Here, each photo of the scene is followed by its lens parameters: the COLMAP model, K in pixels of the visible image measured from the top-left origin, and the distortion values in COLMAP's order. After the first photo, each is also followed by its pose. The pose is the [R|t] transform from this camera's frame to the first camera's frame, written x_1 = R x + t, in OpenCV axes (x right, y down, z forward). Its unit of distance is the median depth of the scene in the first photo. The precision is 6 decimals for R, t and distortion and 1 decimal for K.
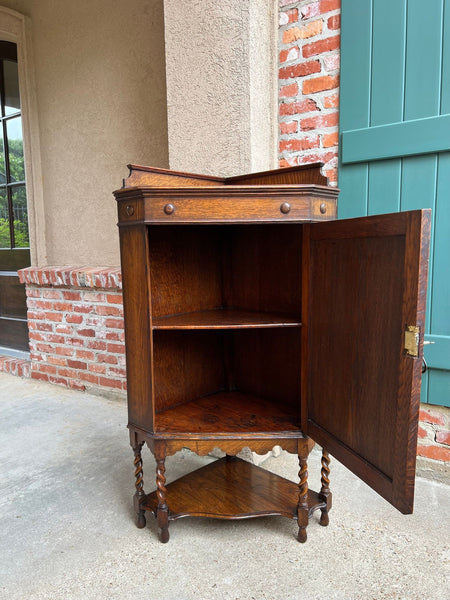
lens RADIAL K [[454.6, 0, 229.6], [0, 454.6, 303.7], [0, 0, 1]] dist [0.051960, -0.063679]
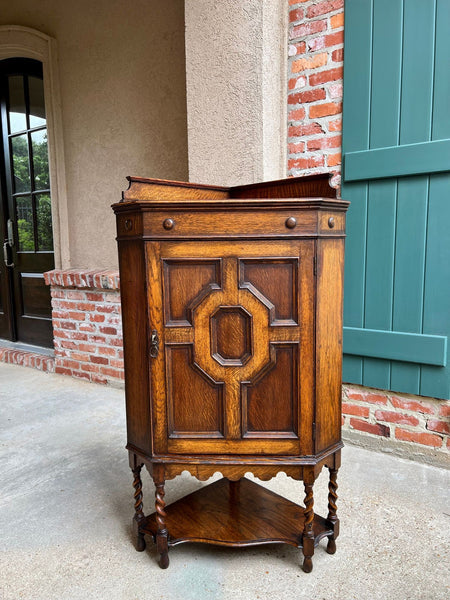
lens RADIAL K [[454.6, 0, 226.0], [0, 454.6, 305.3], [0, 0, 1]] dist [0.051960, -0.063679]
pose [[0.999907, 0.002386, -0.013456, -0.019024], [-0.002265, 0.999957, 0.008971, -0.008258], [0.013477, -0.008940, 0.999869, -0.085011]]
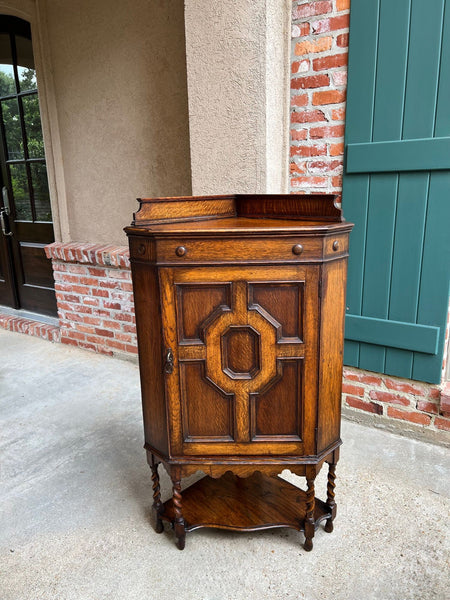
lens RADIAL K [[454.6, 0, 229.4], [0, 454.6, 302.2], [0, 0, 1]] dist [0.051960, -0.063679]
pose [[0.999952, -0.007552, 0.006296, -0.035364], [0.006633, 0.990820, 0.135024, -0.096186], [-0.007258, -0.134976, 0.990822, -0.107737]]
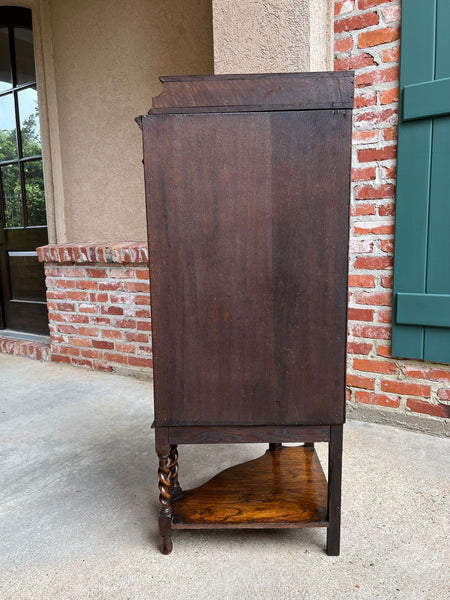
lens RADIAL K [[454.6, 0, 230.4], [0, 454.6, 307.8], [0, 0, 1]] dist [0.051960, -0.063679]
pose [[0.999433, -0.012138, 0.031413, -0.099474], [0.011468, 0.999705, 0.021406, 0.039768], [-0.031664, -0.021034, 0.999277, 0.031679]]
